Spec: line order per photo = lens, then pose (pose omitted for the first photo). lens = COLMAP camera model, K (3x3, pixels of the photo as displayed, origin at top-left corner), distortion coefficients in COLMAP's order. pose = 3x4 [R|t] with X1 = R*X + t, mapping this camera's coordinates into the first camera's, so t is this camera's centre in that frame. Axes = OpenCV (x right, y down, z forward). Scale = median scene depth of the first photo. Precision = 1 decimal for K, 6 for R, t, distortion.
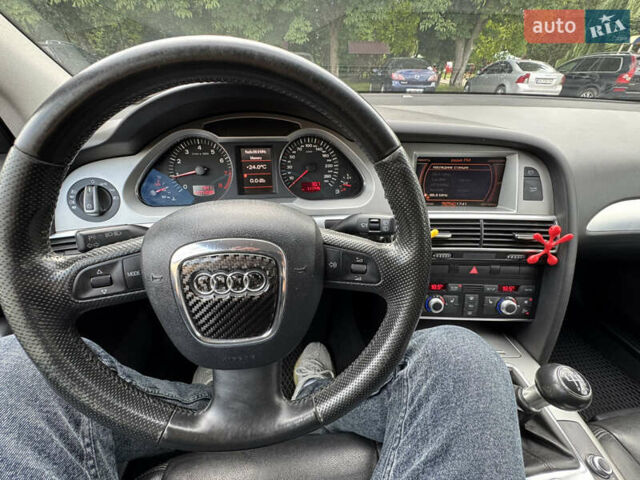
lens RADIAL K [[268.2, 0, 320.0], [0, 268.2, 240.0], [0, 0, 1]] dist [0.000102, 0.000032]
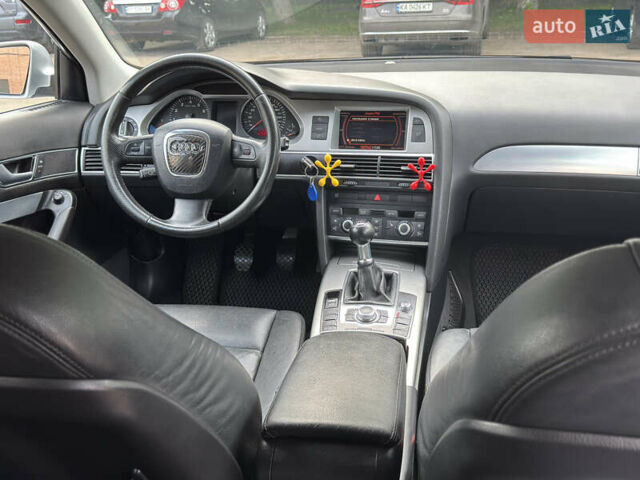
lens RADIAL K [[669.1, 0, 317.7], [0, 669.1, 240.9], [0, 0, 1]] dist [0.169175, -0.419301]
pose [[0.959817, 0.062065, -0.273676, 1.237722], [-0.113814, 0.977522, -0.177476, 0.944624], [0.256509, 0.201493, 0.945306, -2.091978]]
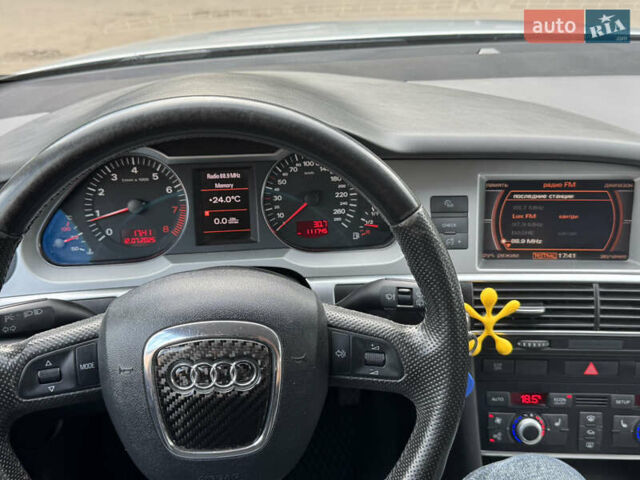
lens RADIAL K [[669.1, 0, 317.7], [0, 669.1, 240.9], [0, 0, 1]] dist [0.169175, -0.419301]
pose [[0.999597, -0.005729, -0.027786, 0.022086], [0.002980, 0.995184, -0.097981, -0.023364], [0.028214, 0.097859, 0.994800, -0.547064]]
